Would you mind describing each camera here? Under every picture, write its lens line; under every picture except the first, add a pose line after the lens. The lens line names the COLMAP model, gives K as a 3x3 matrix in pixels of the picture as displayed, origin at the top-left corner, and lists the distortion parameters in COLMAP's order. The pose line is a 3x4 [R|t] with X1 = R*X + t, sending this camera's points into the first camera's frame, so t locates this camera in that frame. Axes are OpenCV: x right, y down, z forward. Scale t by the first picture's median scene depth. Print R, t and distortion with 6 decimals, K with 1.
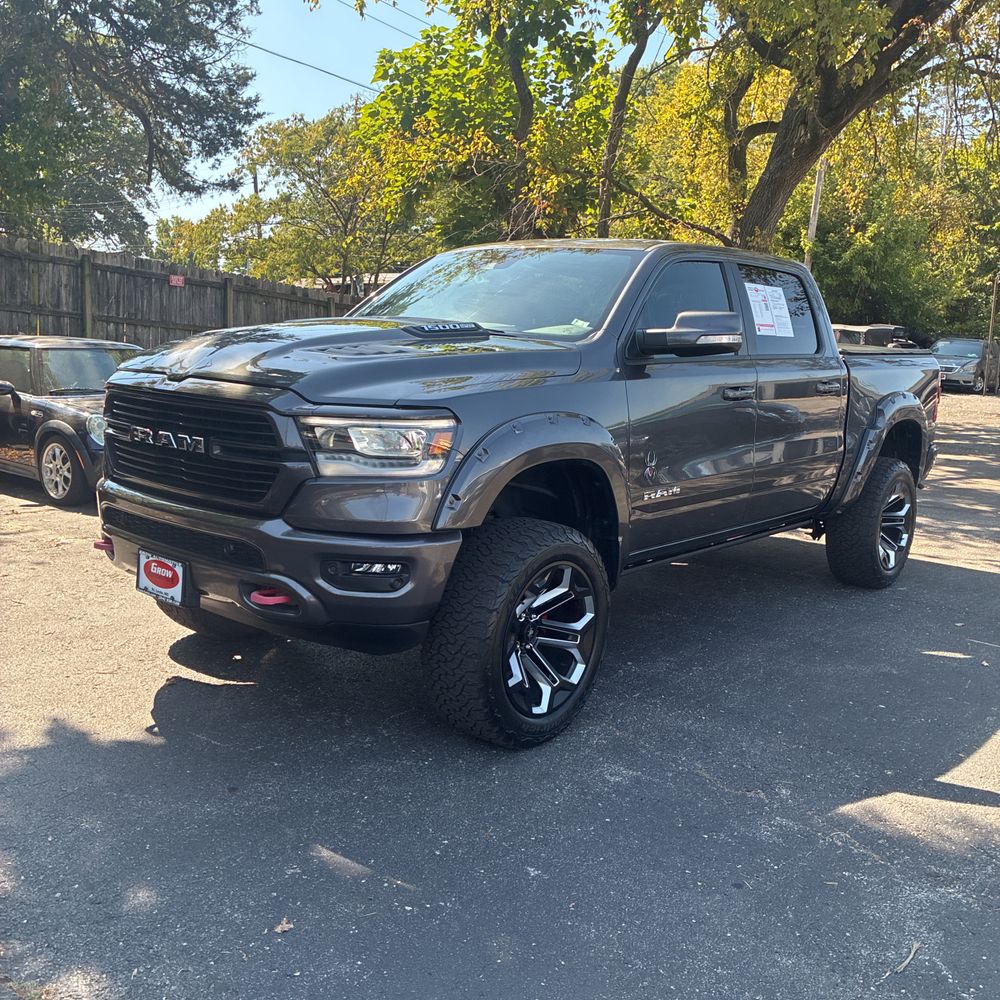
lens RADIAL K [[1013.7, 0, 507.3], [0, 1013.7, 505.9], [0, 0, 1]] dist [0.031097, 0.000000]
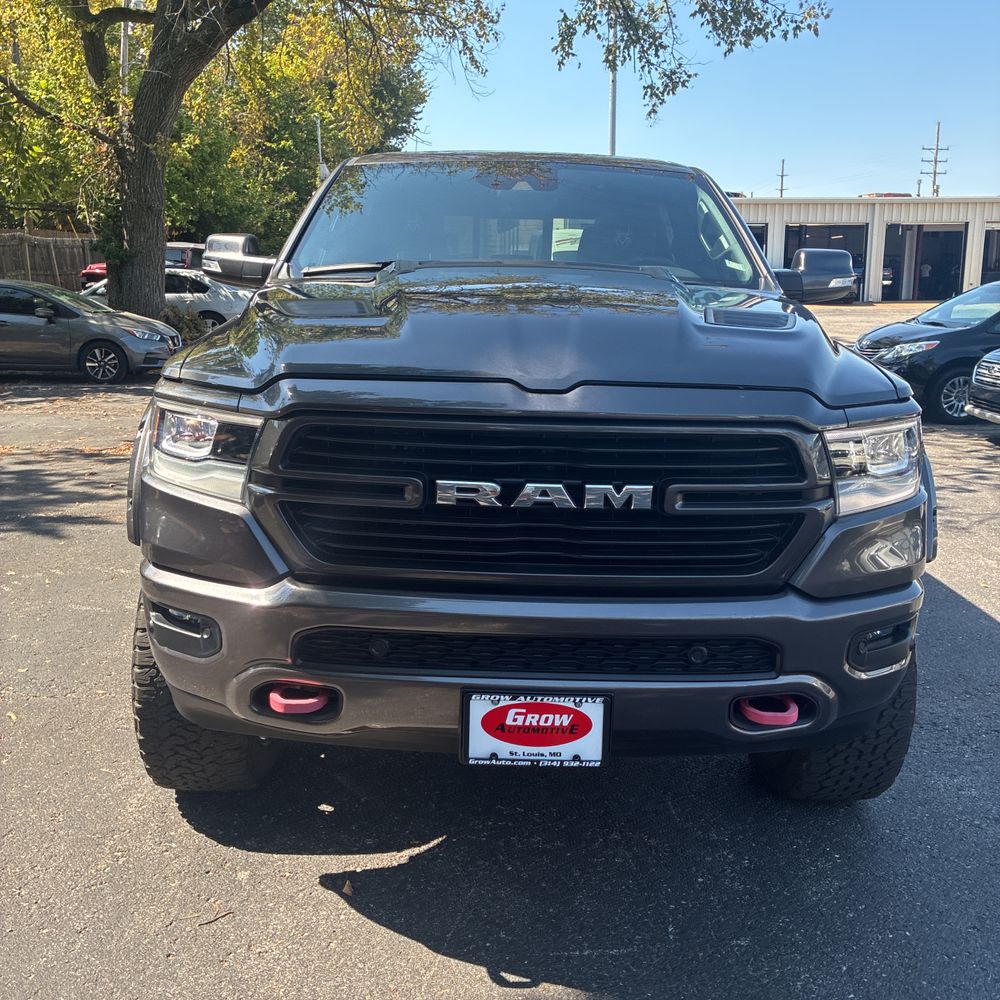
lens RADIAL K [[1013.7, 0, 498.1], [0, 1013.7, 505.4], [0, 0, 1]] dist [0.031097, 0.000000]
pose [[0.760902, -0.171144, 0.625890, -0.688112], [0.120297, 0.985074, 0.123114, -0.129034], [-0.637618, -0.018385, 0.770133, 0.556159]]
